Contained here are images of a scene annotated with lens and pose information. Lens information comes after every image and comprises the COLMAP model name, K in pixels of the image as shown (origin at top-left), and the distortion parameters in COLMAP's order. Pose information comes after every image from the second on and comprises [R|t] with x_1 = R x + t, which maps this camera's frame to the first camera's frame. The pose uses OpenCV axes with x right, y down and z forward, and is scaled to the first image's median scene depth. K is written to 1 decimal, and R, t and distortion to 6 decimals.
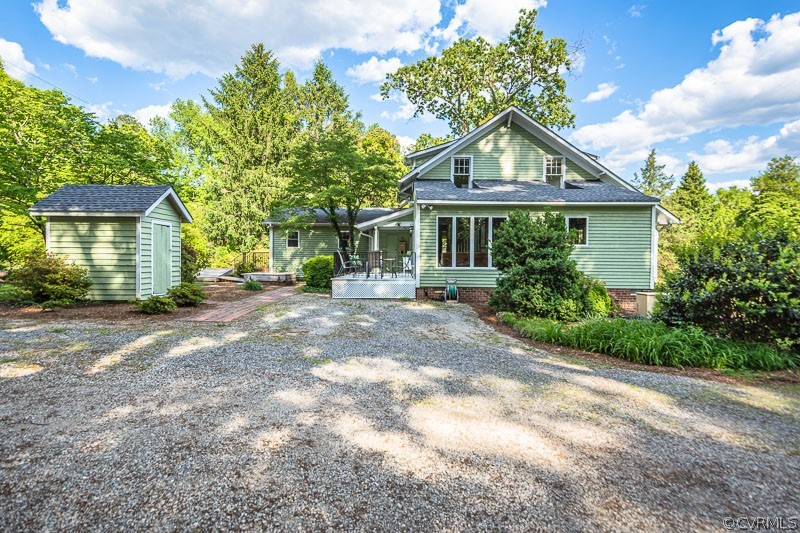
lens RADIAL K [[487.8, 0, 399.1], [0, 487.8, 266.4], [0, 0, 1]] dist [-0.005292, -0.000513]
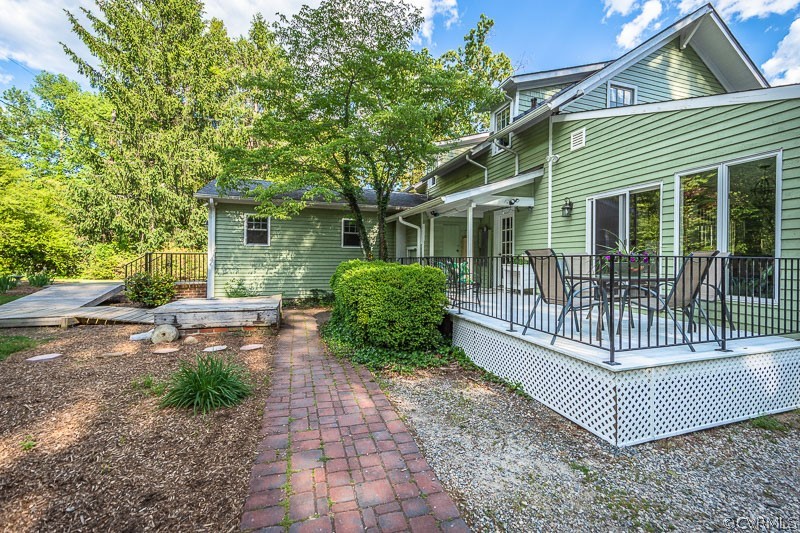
lens RADIAL K [[323.1, 0, 400.9], [0, 323.1, 260.8], [0, 0, 1]] dist [-0.014151, 0.000413]
pose [[0.927421, 0.000108, 0.374019, -0.154482], [0.003807, 0.999945, -0.009728, -0.012194], [-0.373999, 0.010446, 0.927370, 0.457119]]
